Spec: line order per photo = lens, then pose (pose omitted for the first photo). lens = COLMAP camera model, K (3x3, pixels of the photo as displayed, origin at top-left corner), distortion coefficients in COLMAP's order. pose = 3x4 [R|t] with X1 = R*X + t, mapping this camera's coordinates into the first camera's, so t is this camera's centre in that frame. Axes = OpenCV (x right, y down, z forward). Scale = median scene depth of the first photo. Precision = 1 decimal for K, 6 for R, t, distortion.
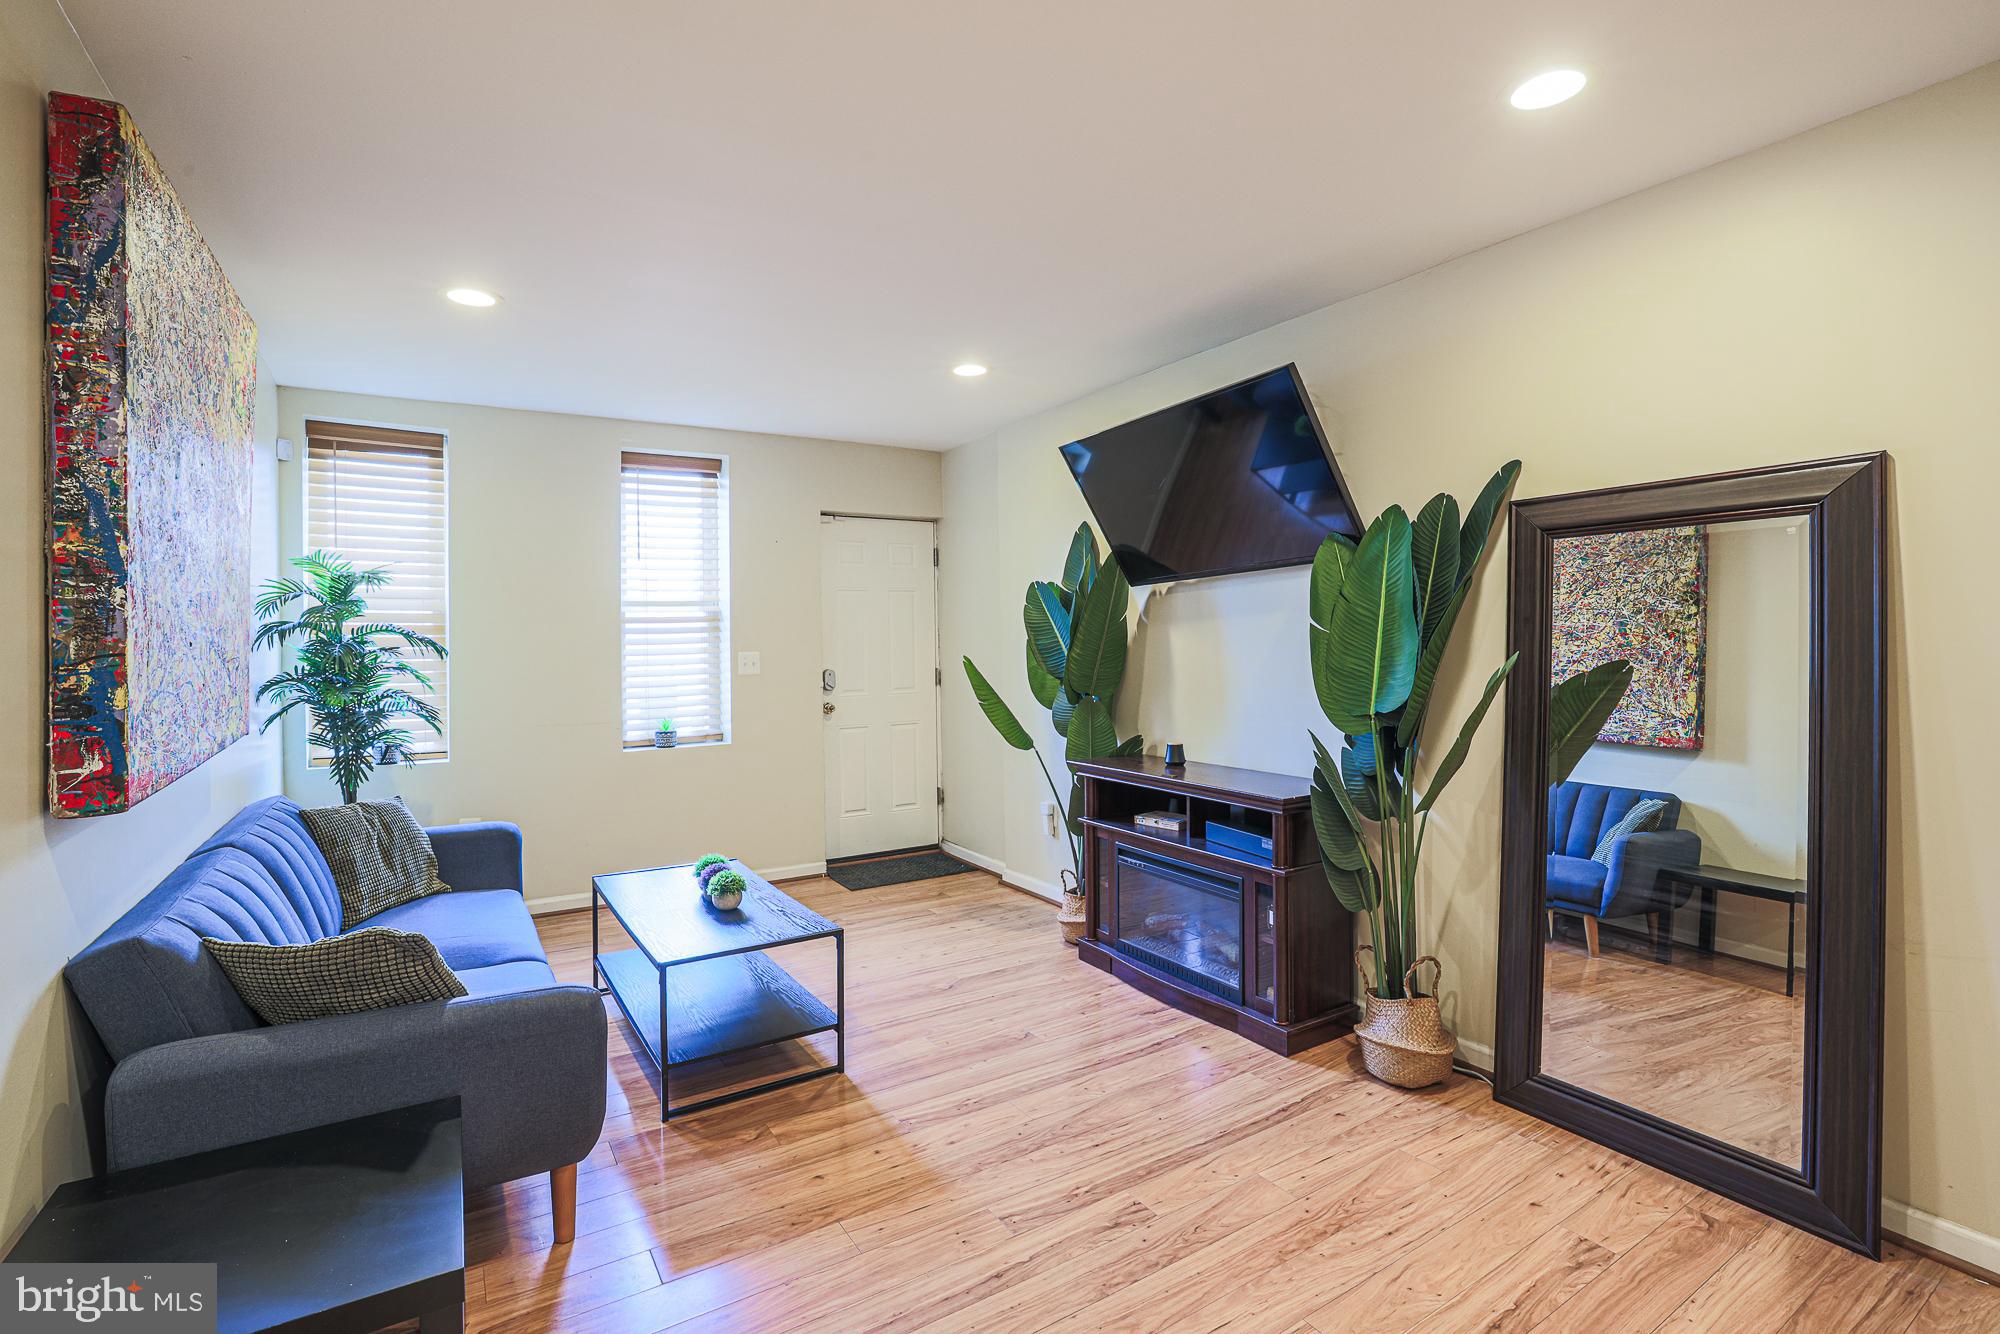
lens RADIAL K [[952.0, 0, 1081.5], [0, 952.0, 640.0], [0, 0, 1]] dist [-0.055979, 0.022085]
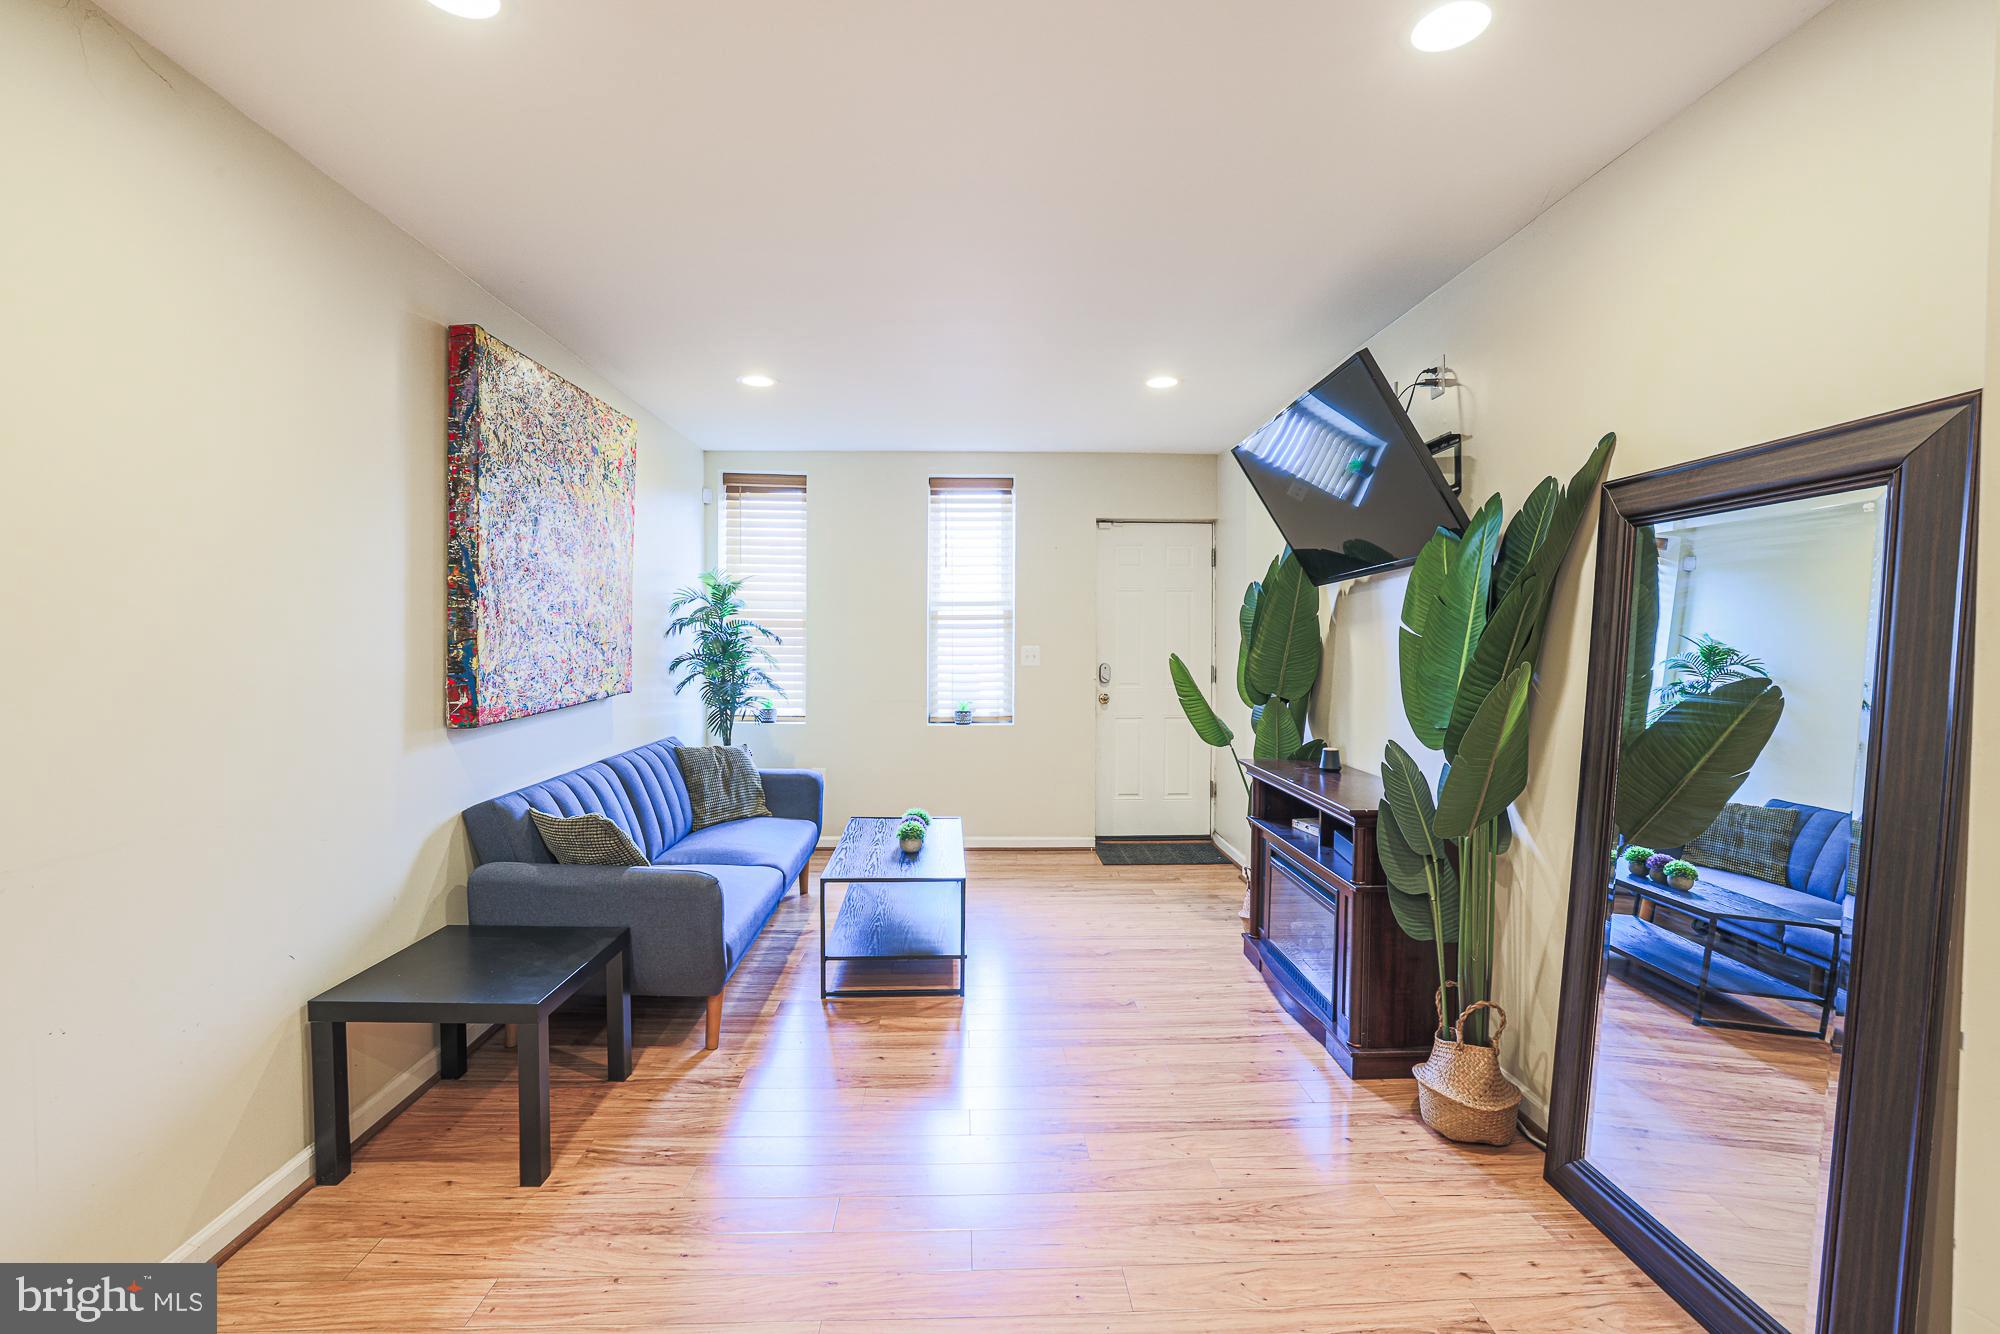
lens RADIAL K [[961.5, 0, 1000.0], [0, 961.5, 667.0], [0, 0, 1]] dist [-0.031721, 0.000613]
pose [[0.842559, 0.032294, -0.537635, 0.431010], [-0.015266, 0.999232, 0.036097, -0.005963], [0.538388, -0.022206, 0.842405, -0.000591]]
